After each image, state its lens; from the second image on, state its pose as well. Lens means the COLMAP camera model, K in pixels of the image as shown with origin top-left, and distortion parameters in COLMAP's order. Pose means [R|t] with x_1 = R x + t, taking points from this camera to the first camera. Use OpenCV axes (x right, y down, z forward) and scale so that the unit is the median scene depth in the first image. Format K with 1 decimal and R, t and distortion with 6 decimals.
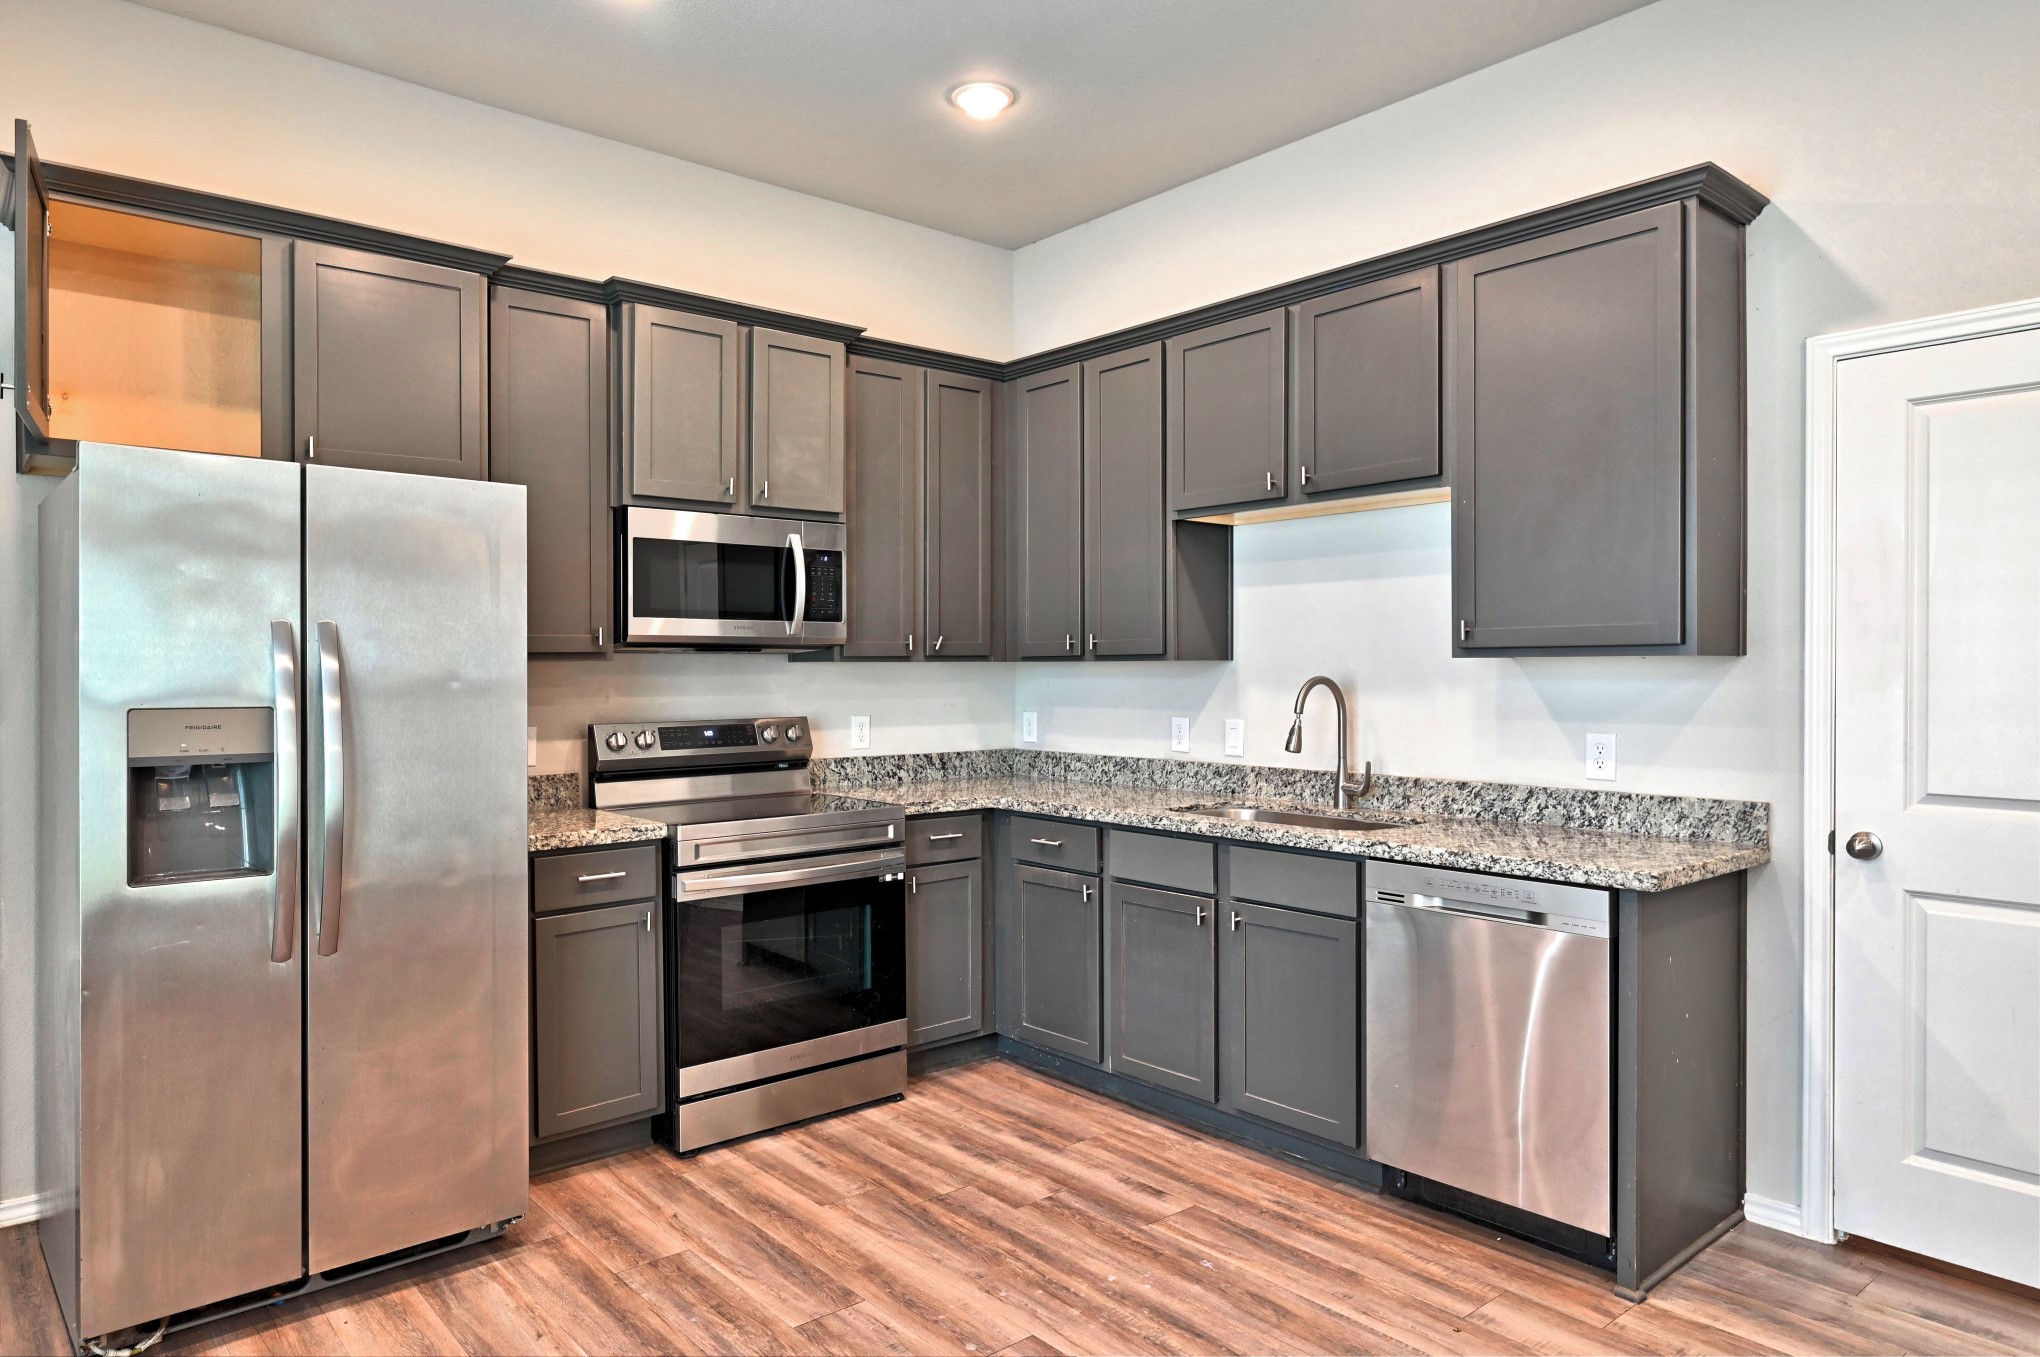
lens RADIAL K [[1264.0, 0, 1020.0], [0, 1264.0, 678.5], [0, 0, 1]] dist [-0.001865, -0.001061]
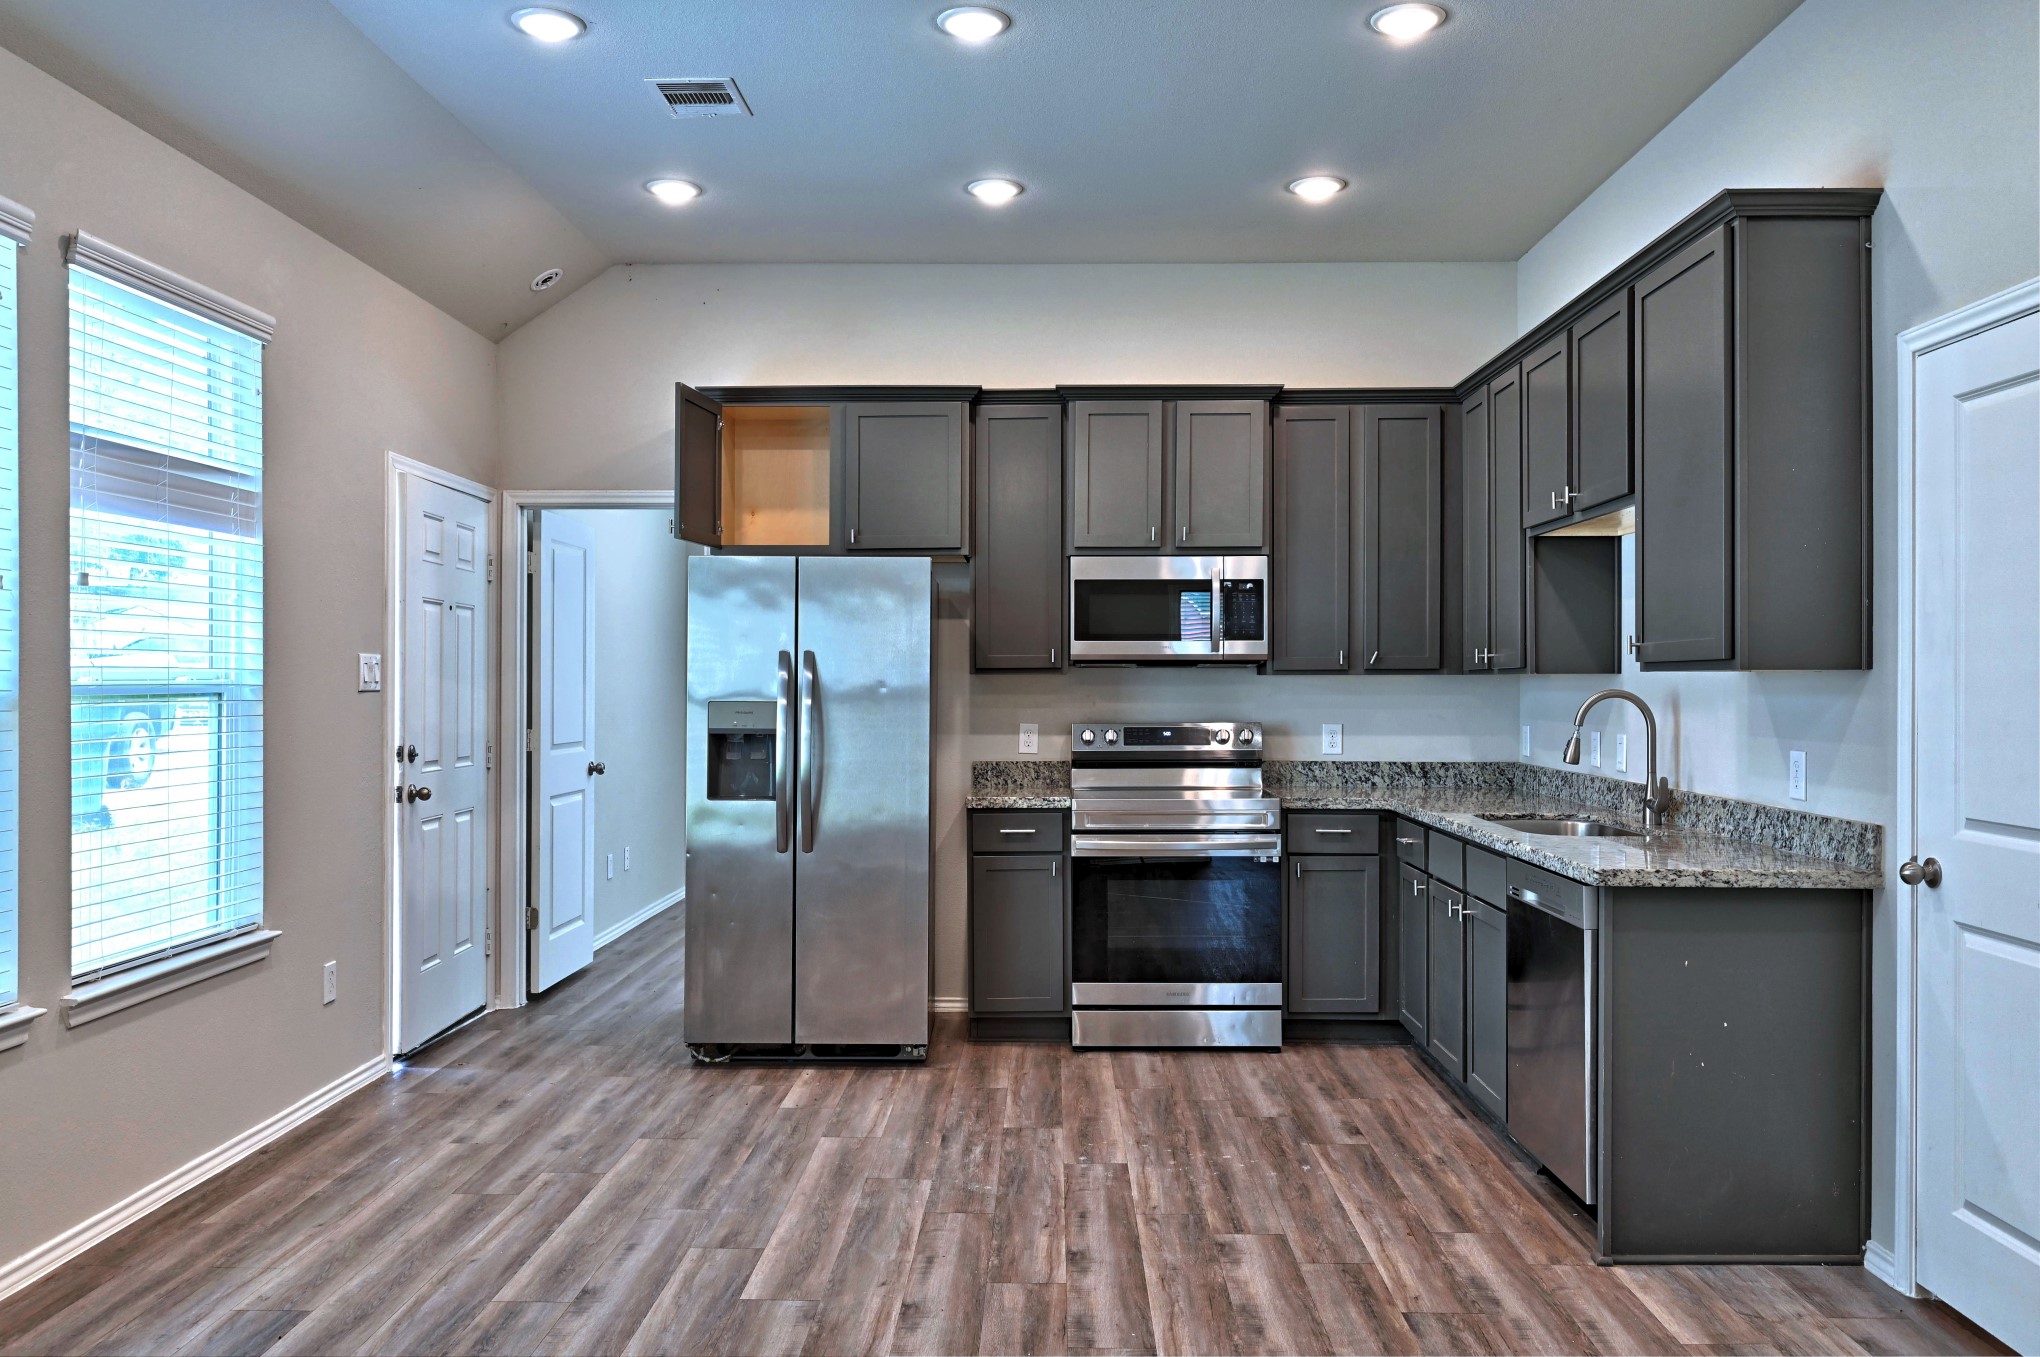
lens RADIAL K [[1585.5, 0, 1020.0], [0, 1585.5, 678.5], [0, 0, 1]] dist [-0.002623, 0.000299]
pose [[0.743798, 0.001794, -0.668402, 0.835457], [-0.008032, 0.999948, -0.006254, 0.001190], [0.668356, 0.010021, 0.743774, -0.287598]]
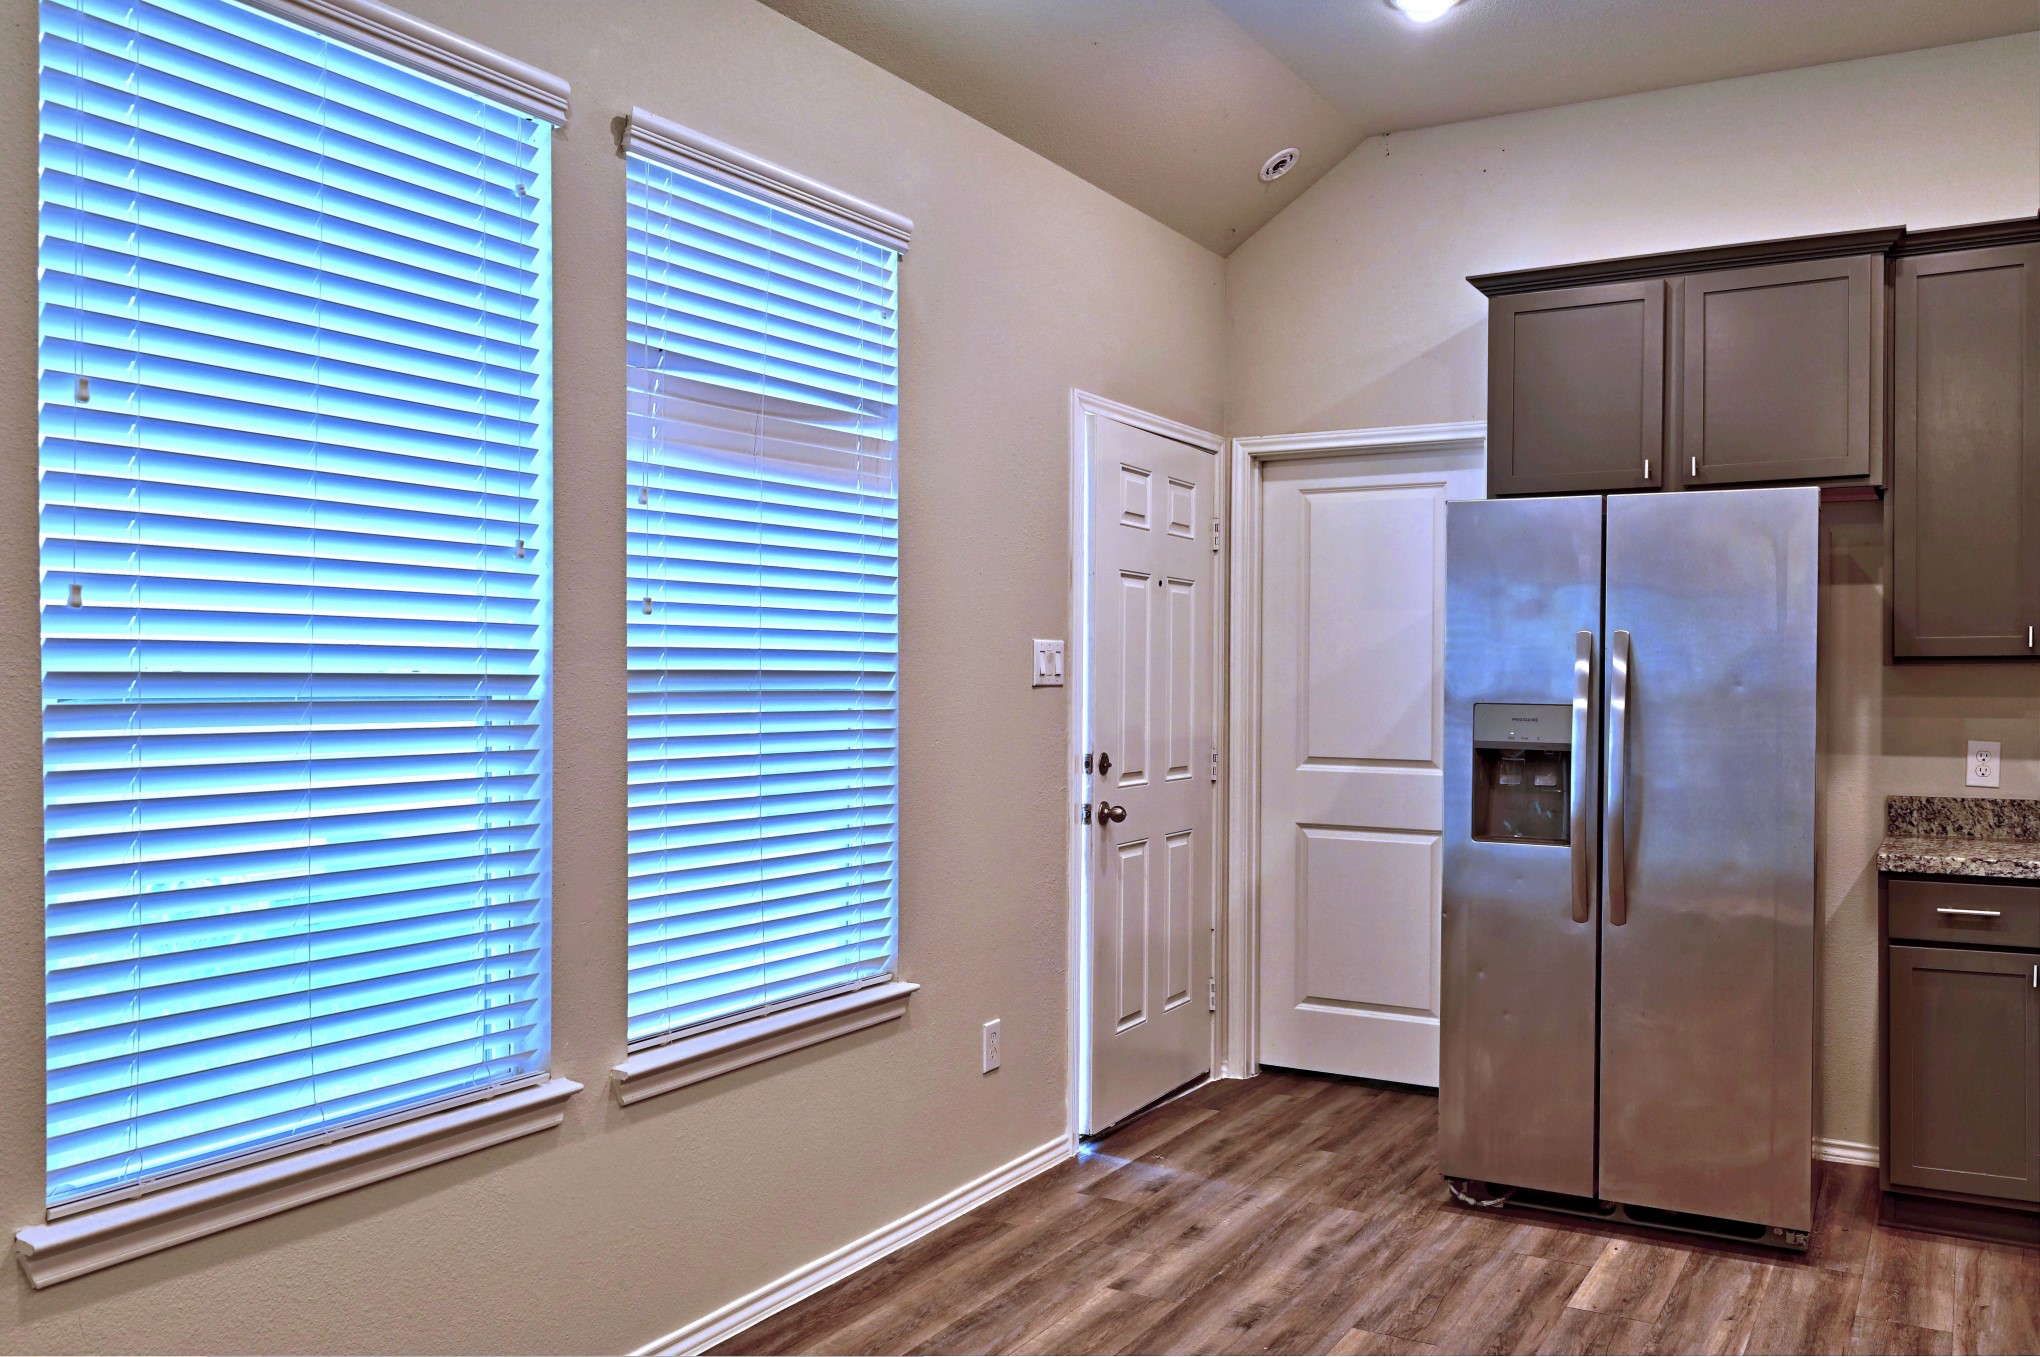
lens RADIAL K [[1648.1, 0, 1020.0], [0, 1648.1, 678.5], [0, 0, 1]] dist [0.003505, -0.004159]
pose [[0.325633, 0.007051, -0.945470, 0.542791], [-0.012100, 0.999921, 0.003290, -0.001009], [0.945419, 0.010369, 0.325692, 0.003446]]
